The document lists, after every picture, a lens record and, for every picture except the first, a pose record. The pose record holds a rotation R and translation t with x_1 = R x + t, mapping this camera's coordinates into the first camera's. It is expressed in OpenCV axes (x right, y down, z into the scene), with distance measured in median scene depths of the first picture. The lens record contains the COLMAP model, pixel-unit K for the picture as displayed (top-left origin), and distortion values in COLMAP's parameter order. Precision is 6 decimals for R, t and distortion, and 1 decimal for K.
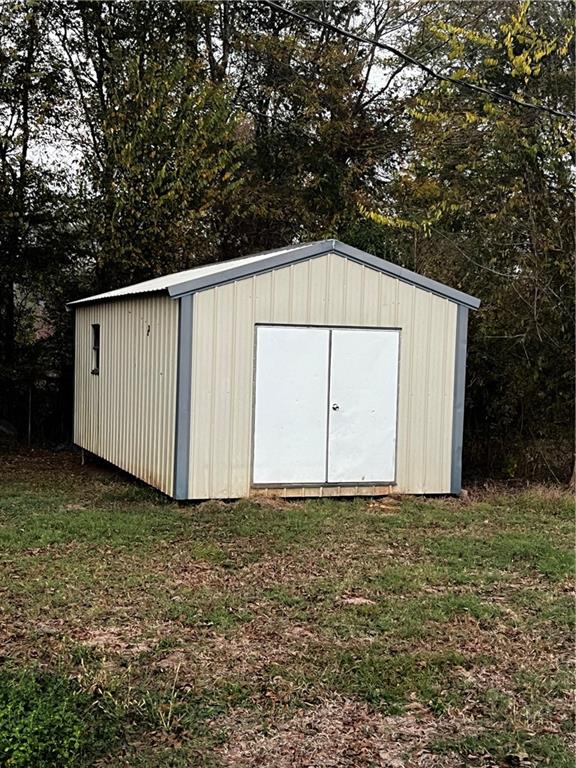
lens RADIAL K [[1091.5, 0, 288.0], [0, 1091.5, 384.0], [0, 0, 1]] dist [0.214736, -0.800904]
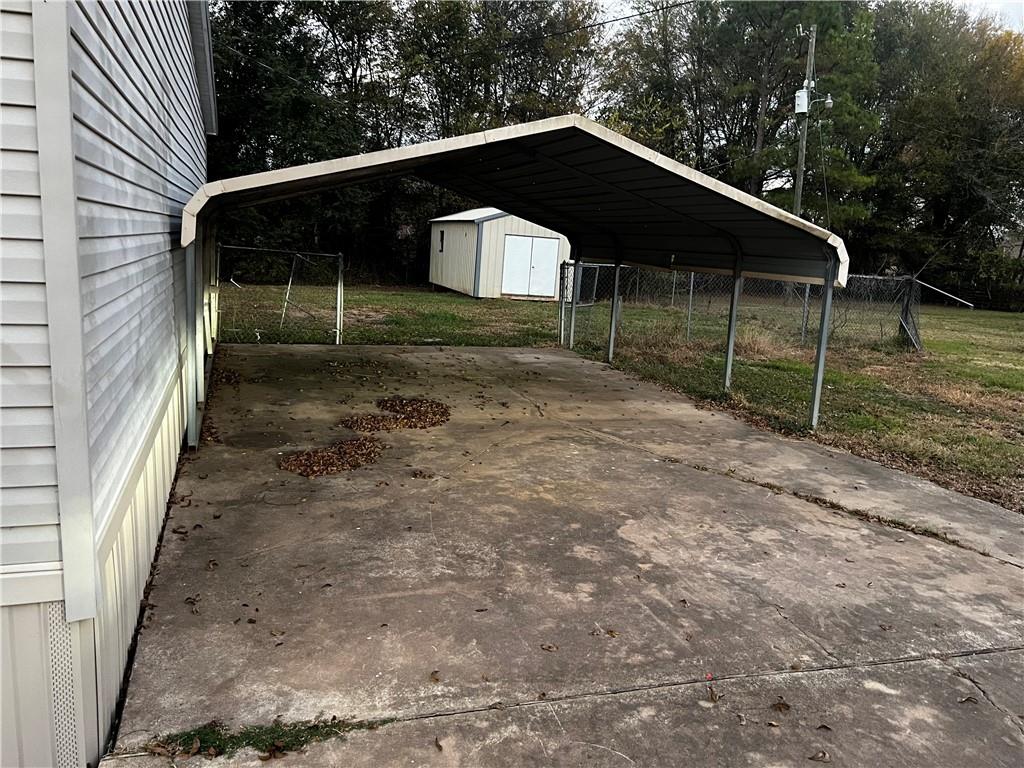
lens RADIAL K [[772.0, 0, 512.0], [0, 772.0, 384.0], [0, 0, 1]] dist [-0.008089, -0.001649]
pose [[0.997719, 0.056847, -0.036396, 0.075630], [-0.051163, 0.988605, 0.141569, 0.039111], [0.044029, -0.139384, 0.989259, -0.926008]]
